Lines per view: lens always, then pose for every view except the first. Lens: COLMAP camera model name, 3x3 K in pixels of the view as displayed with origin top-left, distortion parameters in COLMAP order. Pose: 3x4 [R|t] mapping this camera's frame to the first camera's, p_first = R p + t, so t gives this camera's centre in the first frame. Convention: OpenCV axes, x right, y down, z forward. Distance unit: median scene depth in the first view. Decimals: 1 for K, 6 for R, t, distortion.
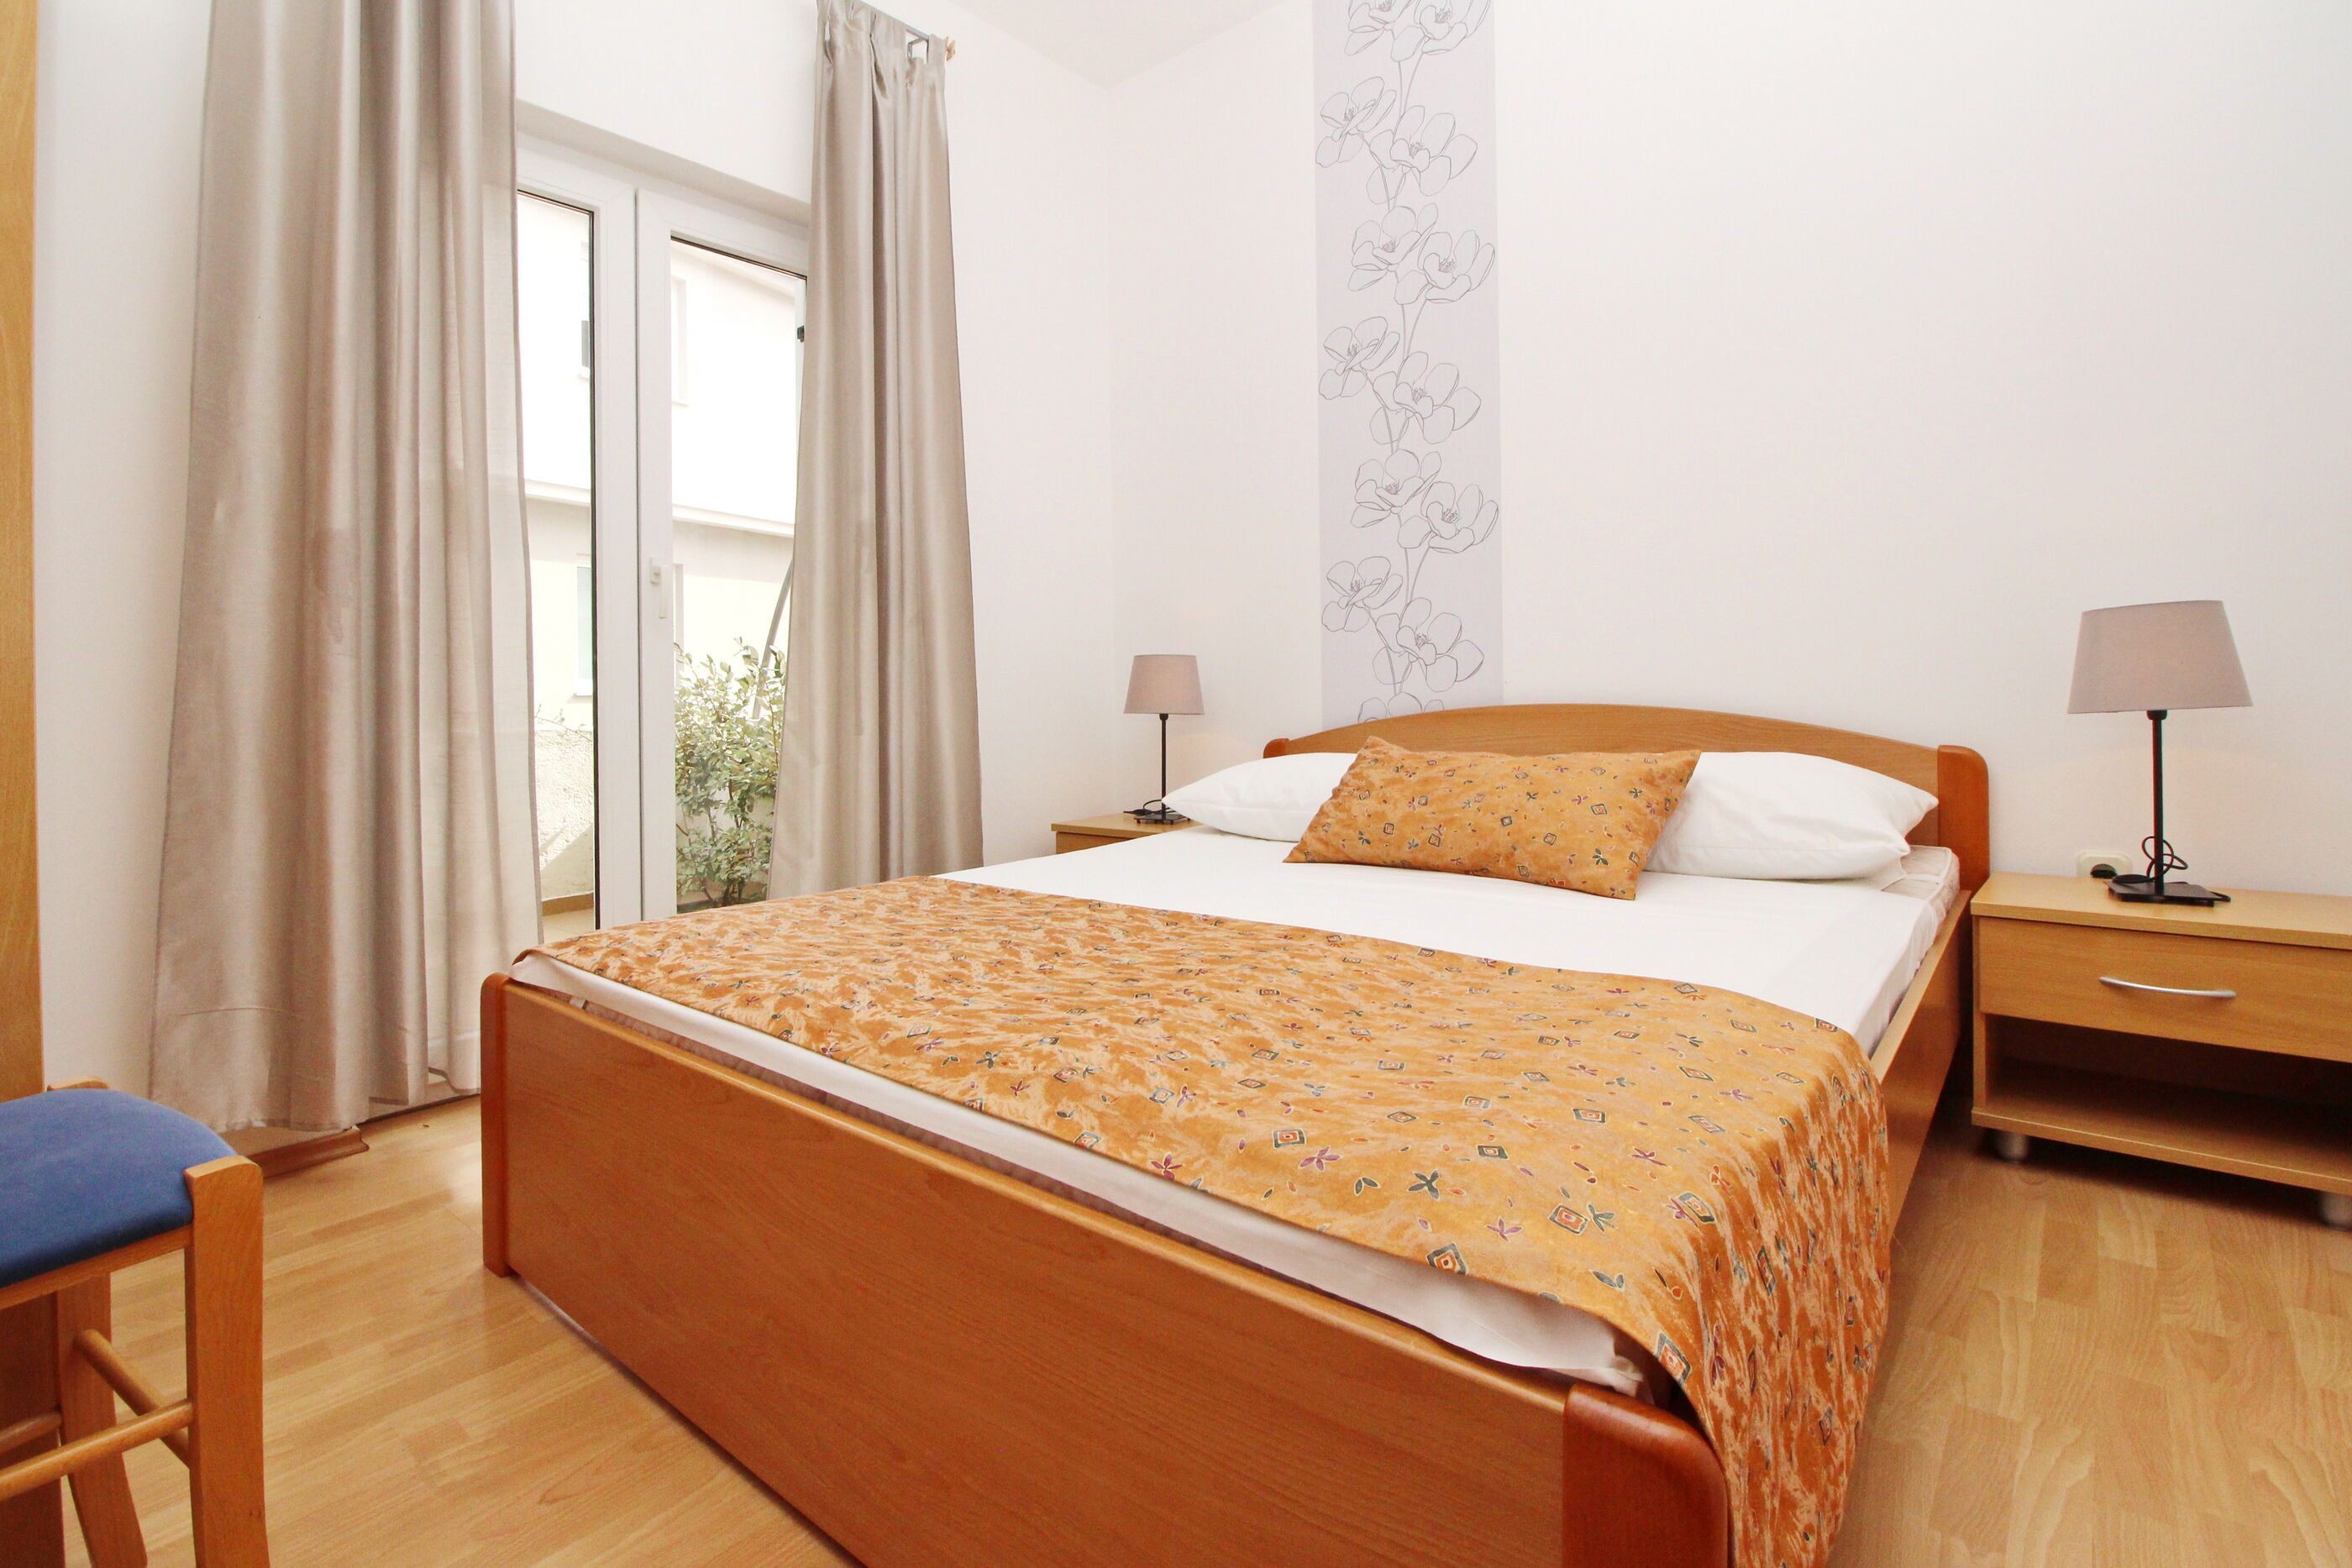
lens RADIAL K [[1116.9, 0, 1200.3], [0, 1116.9, 673.0], [0, 0, 1]] dist [-0.002678, -0.009774]
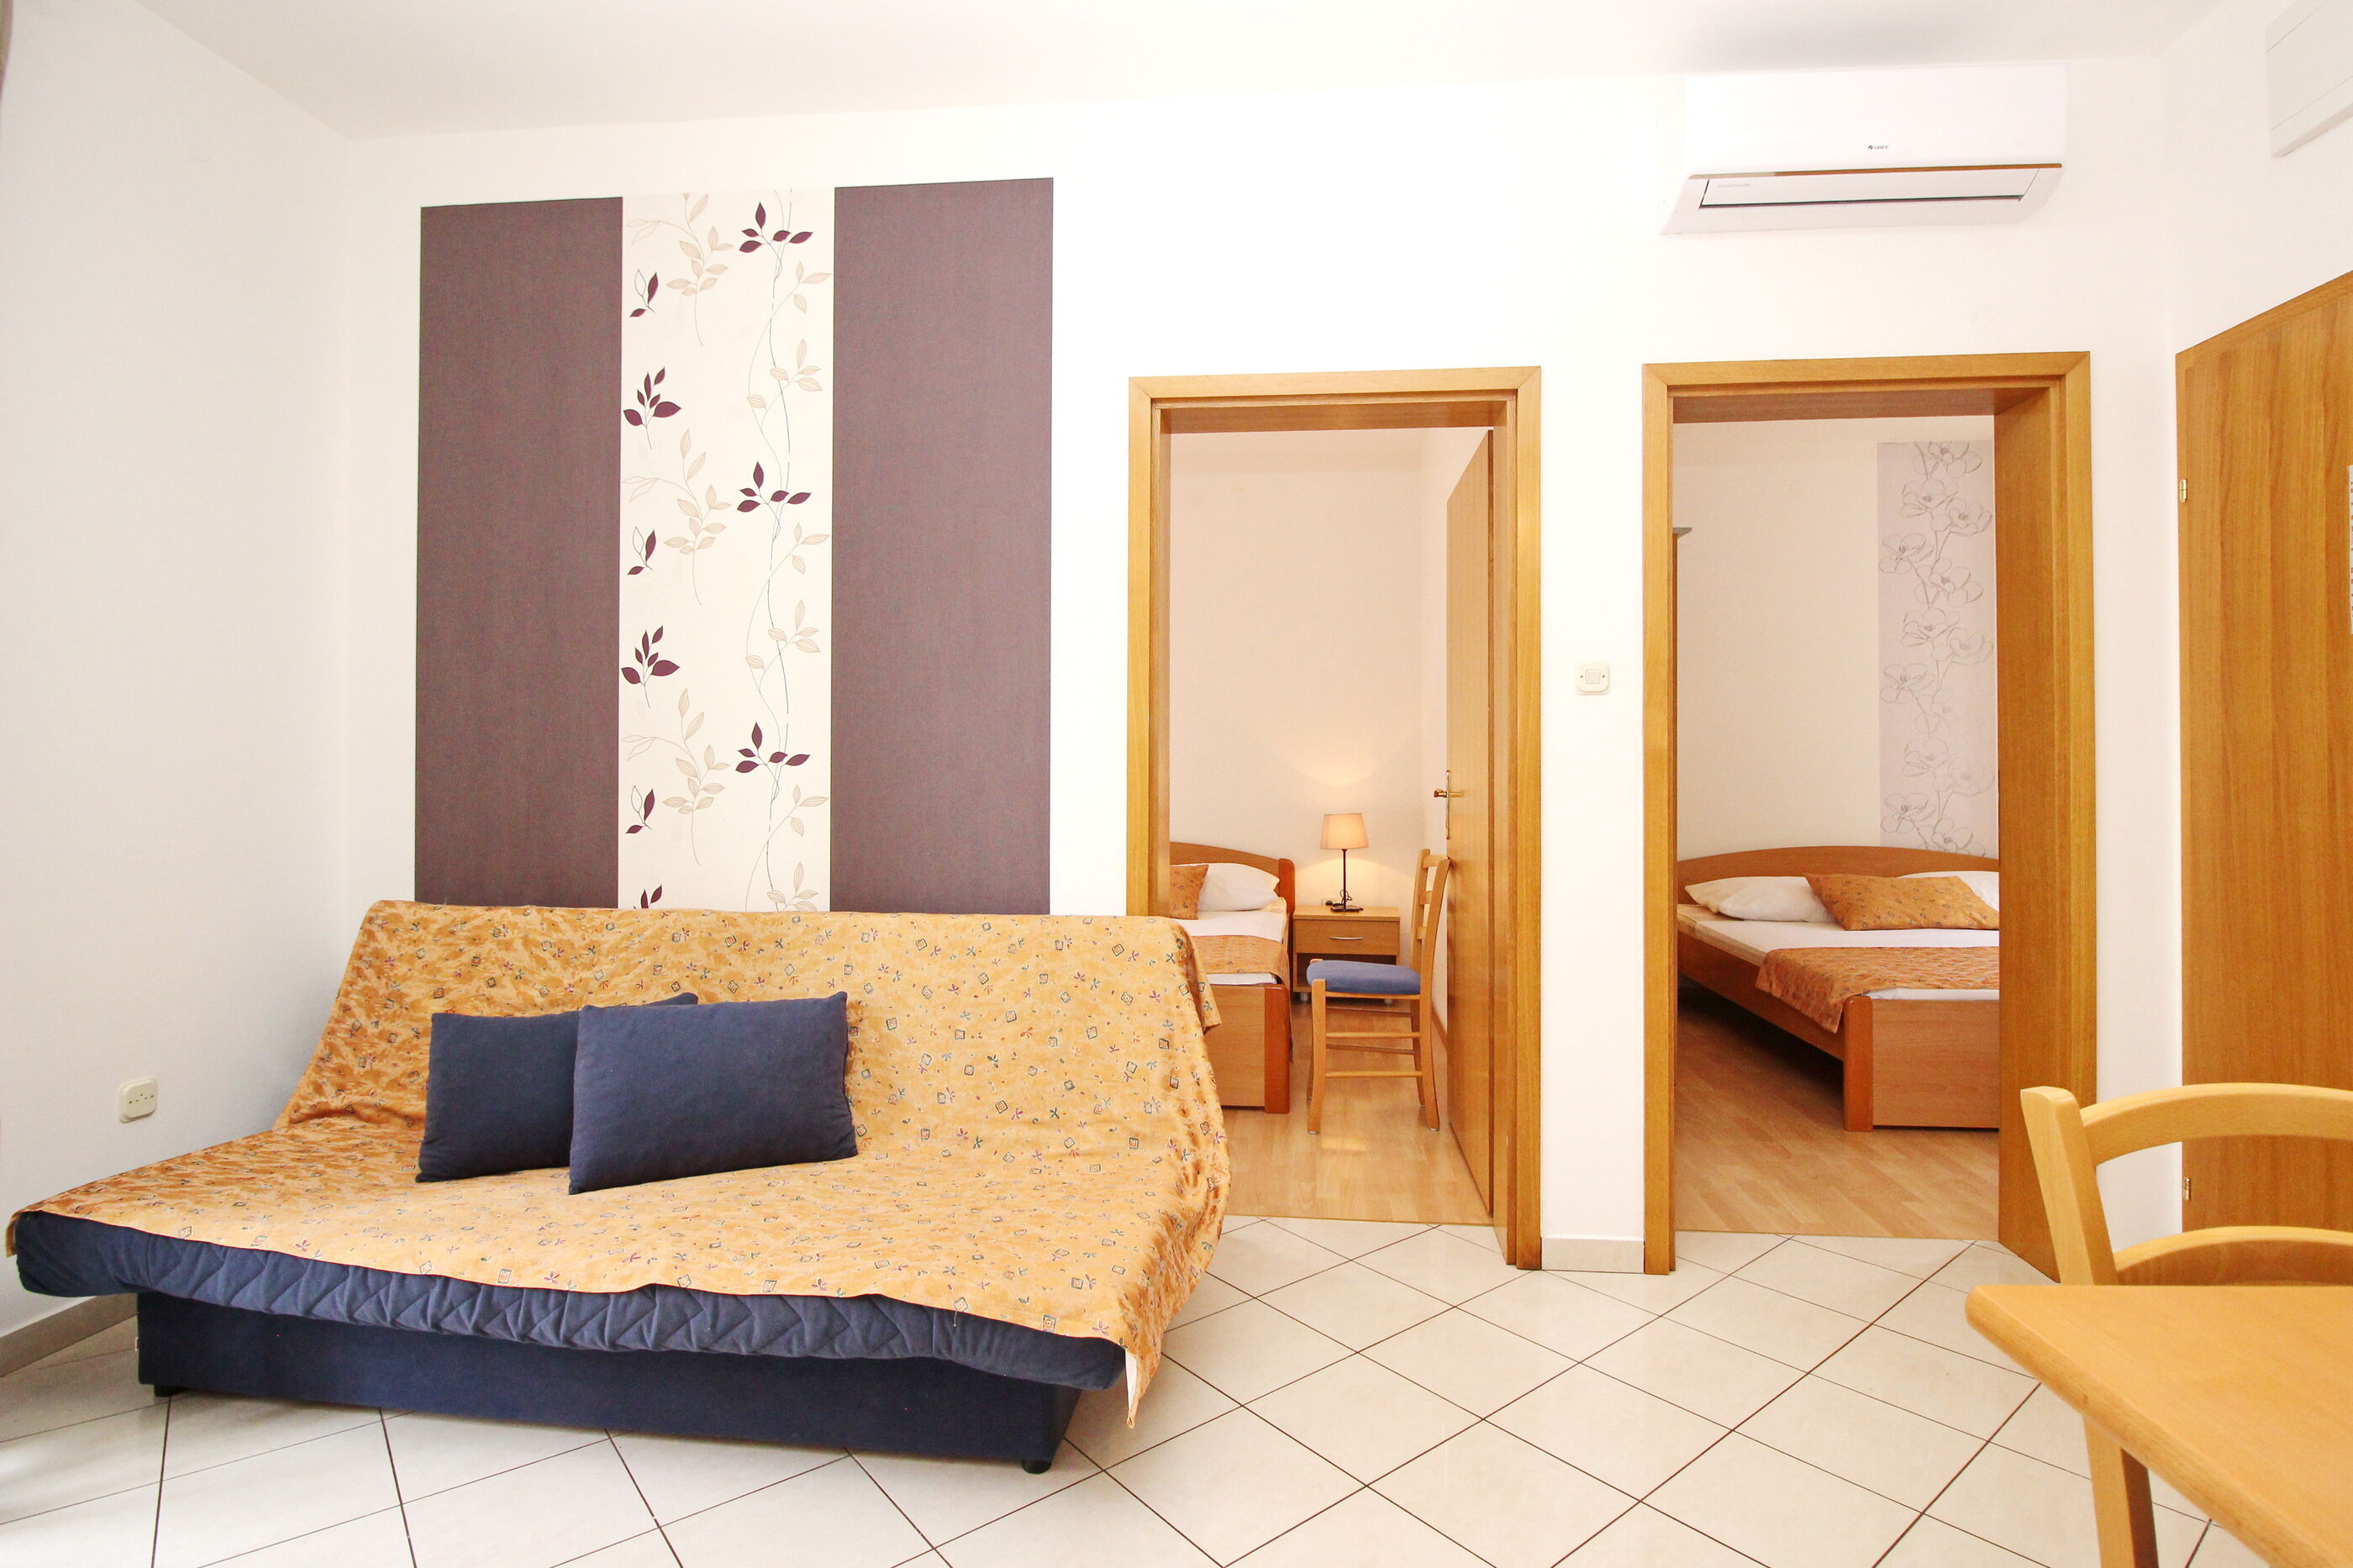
lens RADIAL K [[1117.4, 0, 1186.8], [0, 1117.4, 768.3], [0, 0, 1]] dist [-0.002678, -0.009774]
pose [[0.840204, 0.020607, 0.541878, -1.026969], [-0.018491, 0.999785, -0.009349, -0.127758], [-0.541954, -0.002165, 0.840405, -1.178910]]
